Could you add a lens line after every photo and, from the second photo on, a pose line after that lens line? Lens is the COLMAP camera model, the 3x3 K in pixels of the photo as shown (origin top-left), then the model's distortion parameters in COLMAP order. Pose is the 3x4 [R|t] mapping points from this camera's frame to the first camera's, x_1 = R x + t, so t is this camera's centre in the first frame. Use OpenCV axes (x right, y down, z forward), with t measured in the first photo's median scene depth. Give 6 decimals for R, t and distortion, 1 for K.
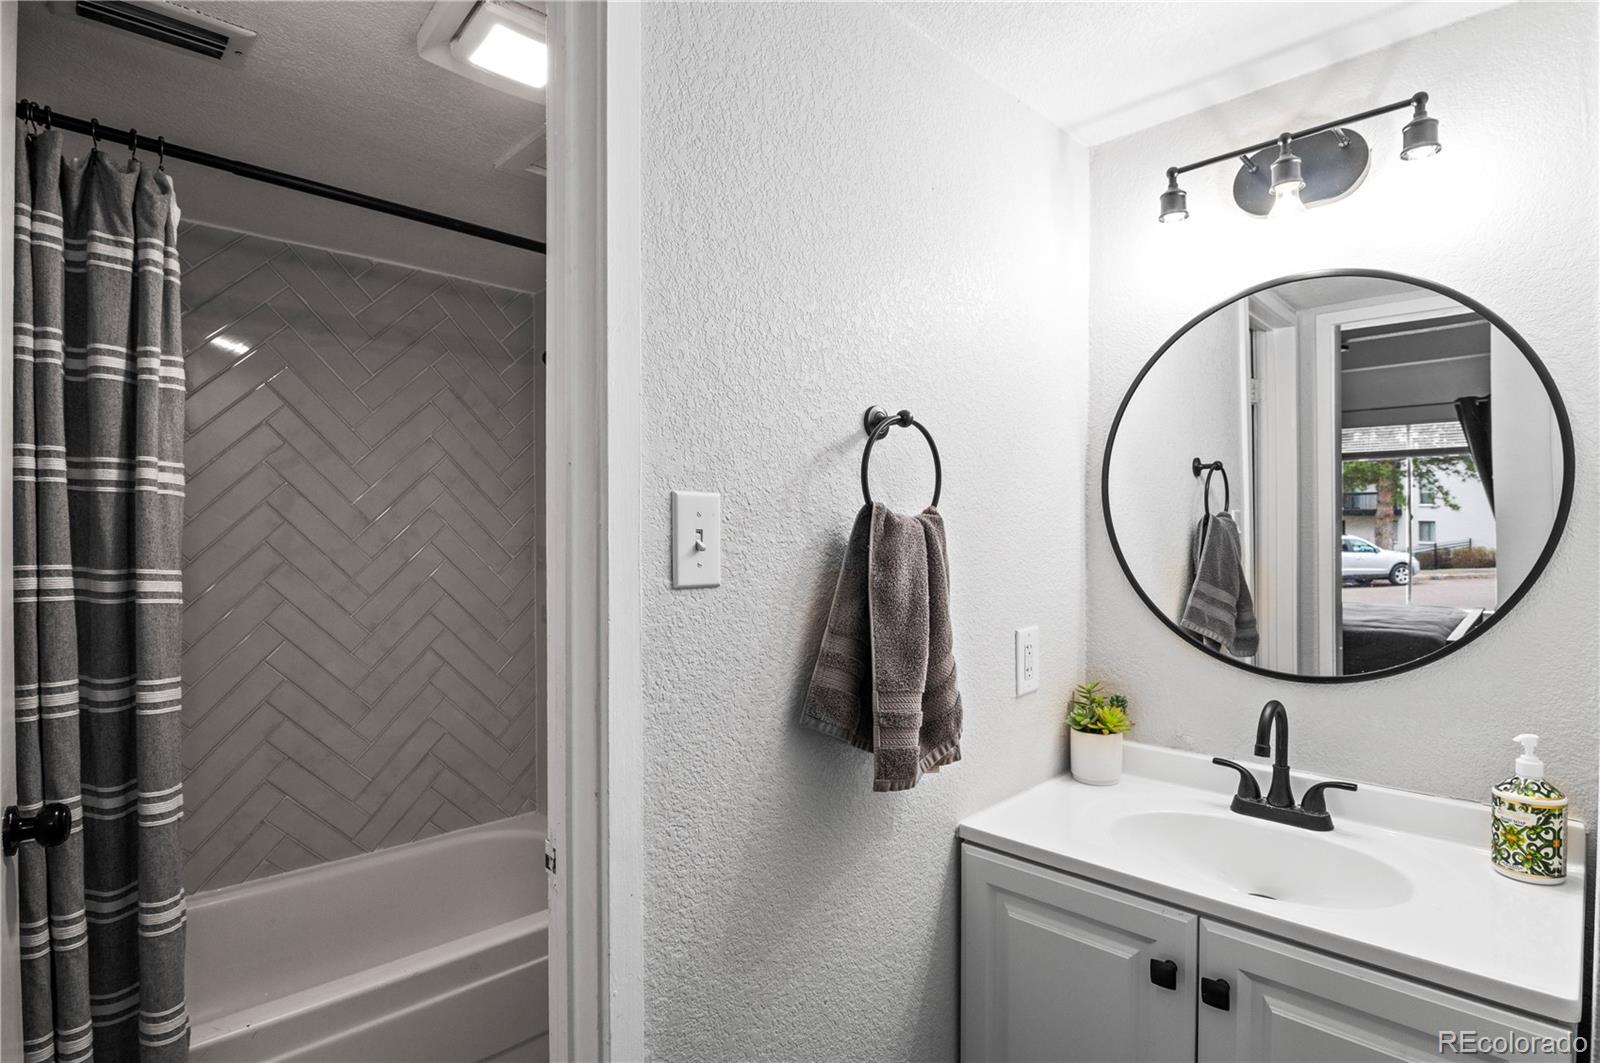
lens RADIAL K [[810.2, 0, 798.7], [0, 810.2, 535.6], [0, 0, 1]] dist [-0.018234, -0.001520]
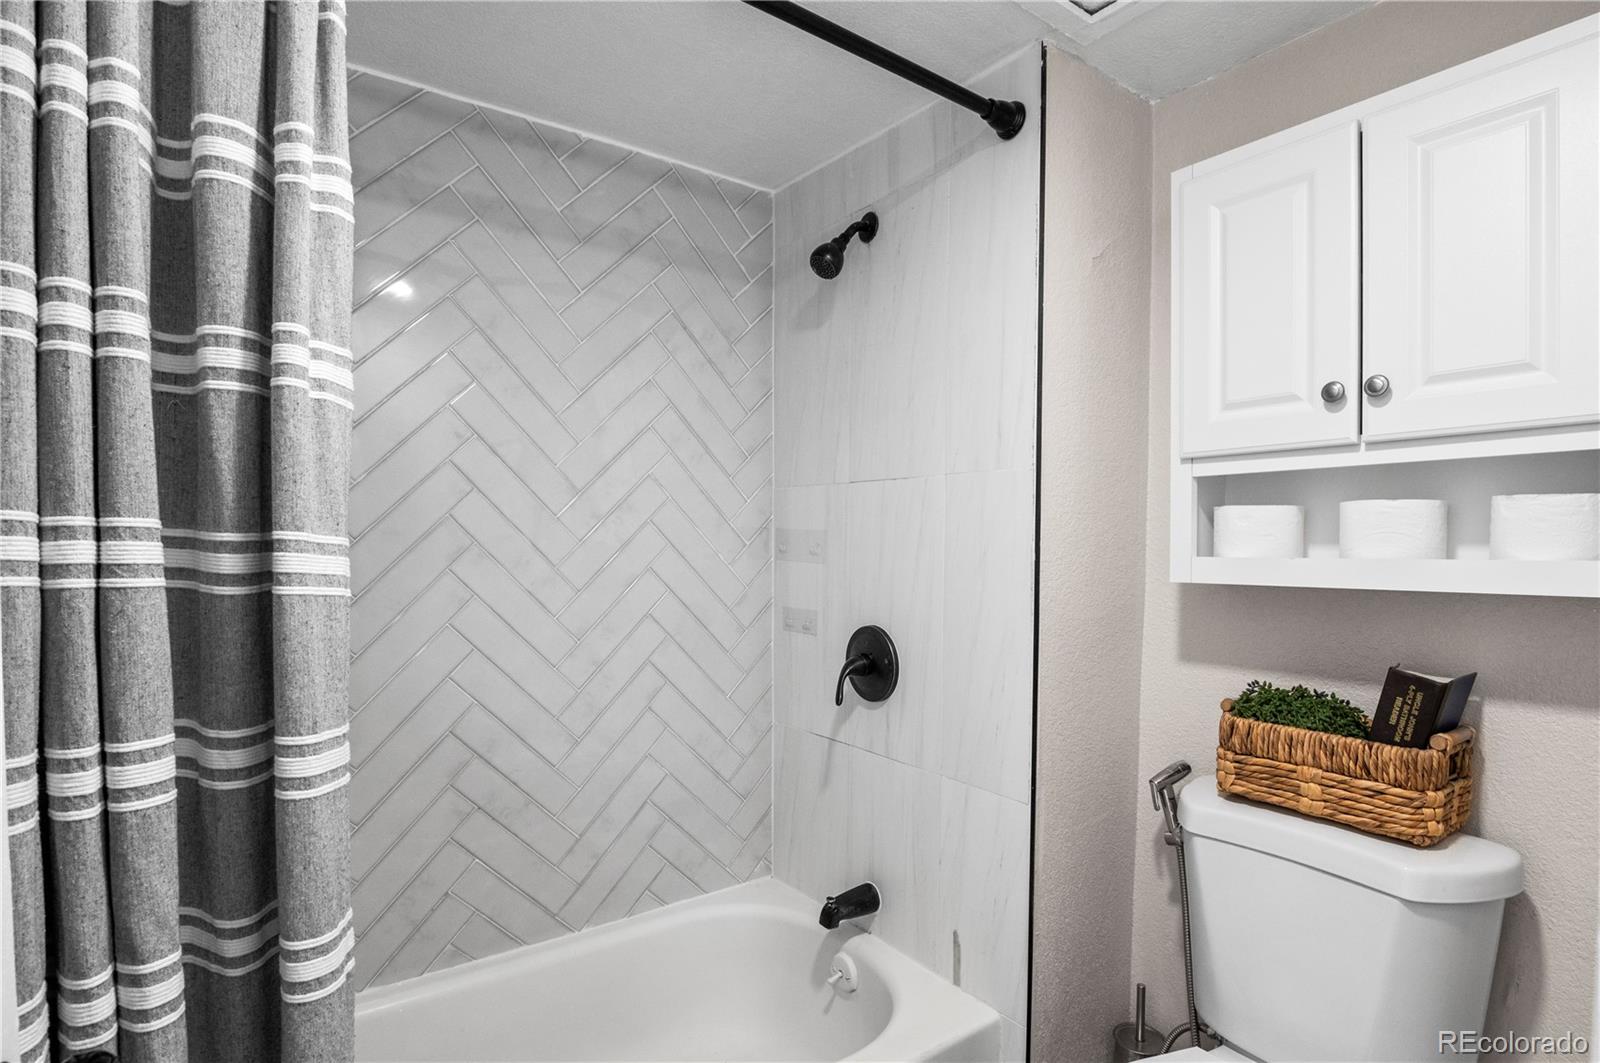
lens RADIAL K [[810.2, 0, 799.9], [0, 810.2, 556.3], [0, 0, 1]] dist [-0.018234, -0.001520]
pose [[0.990741, 0.007837, -0.135541, -0.393074], [-0.005062, 0.999771, 0.020802, 0.044954], [0.135673, -0.019923, 0.990553, 0.498555]]
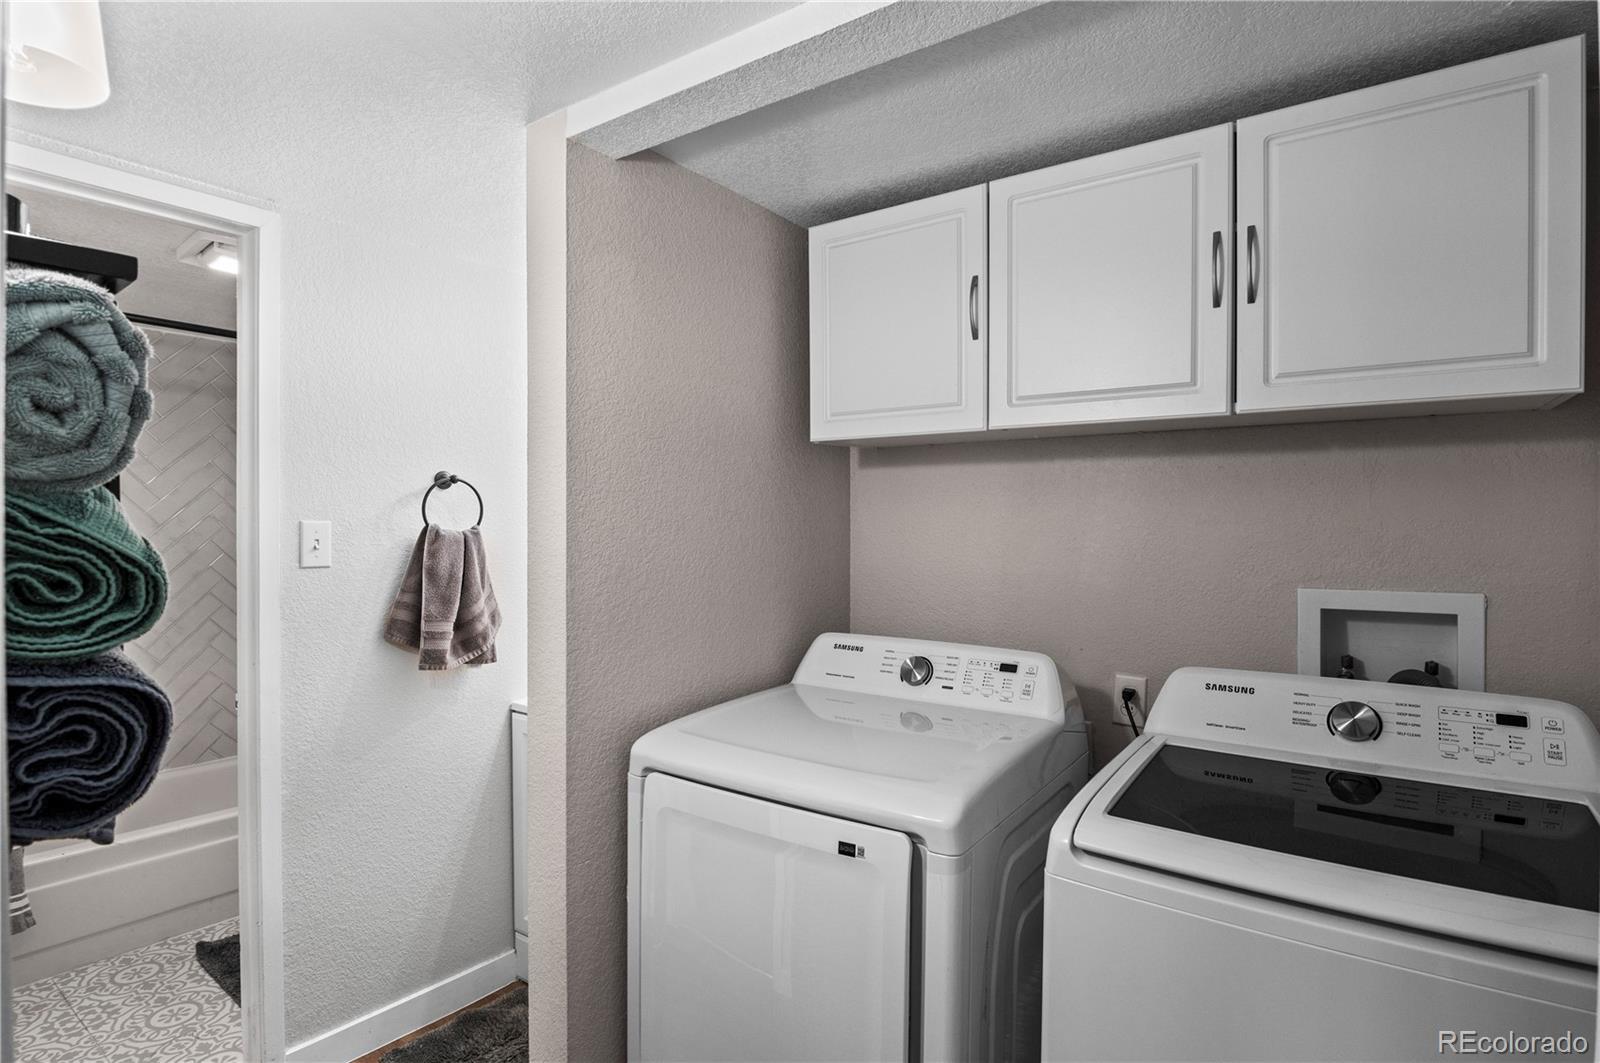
lens RADIAL K [[810.2, 0, 798.9], [0, 810.2, 529.3], [0, 0, 1]] dist [-0.018234, -0.001520]
pose [[0.987122, 0.003559, 0.159931, 0.534581], [-0.003783, 0.999992, 0.001098, -0.027652], [-0.159926, -0.001689, 0.987128, -0.850603]]
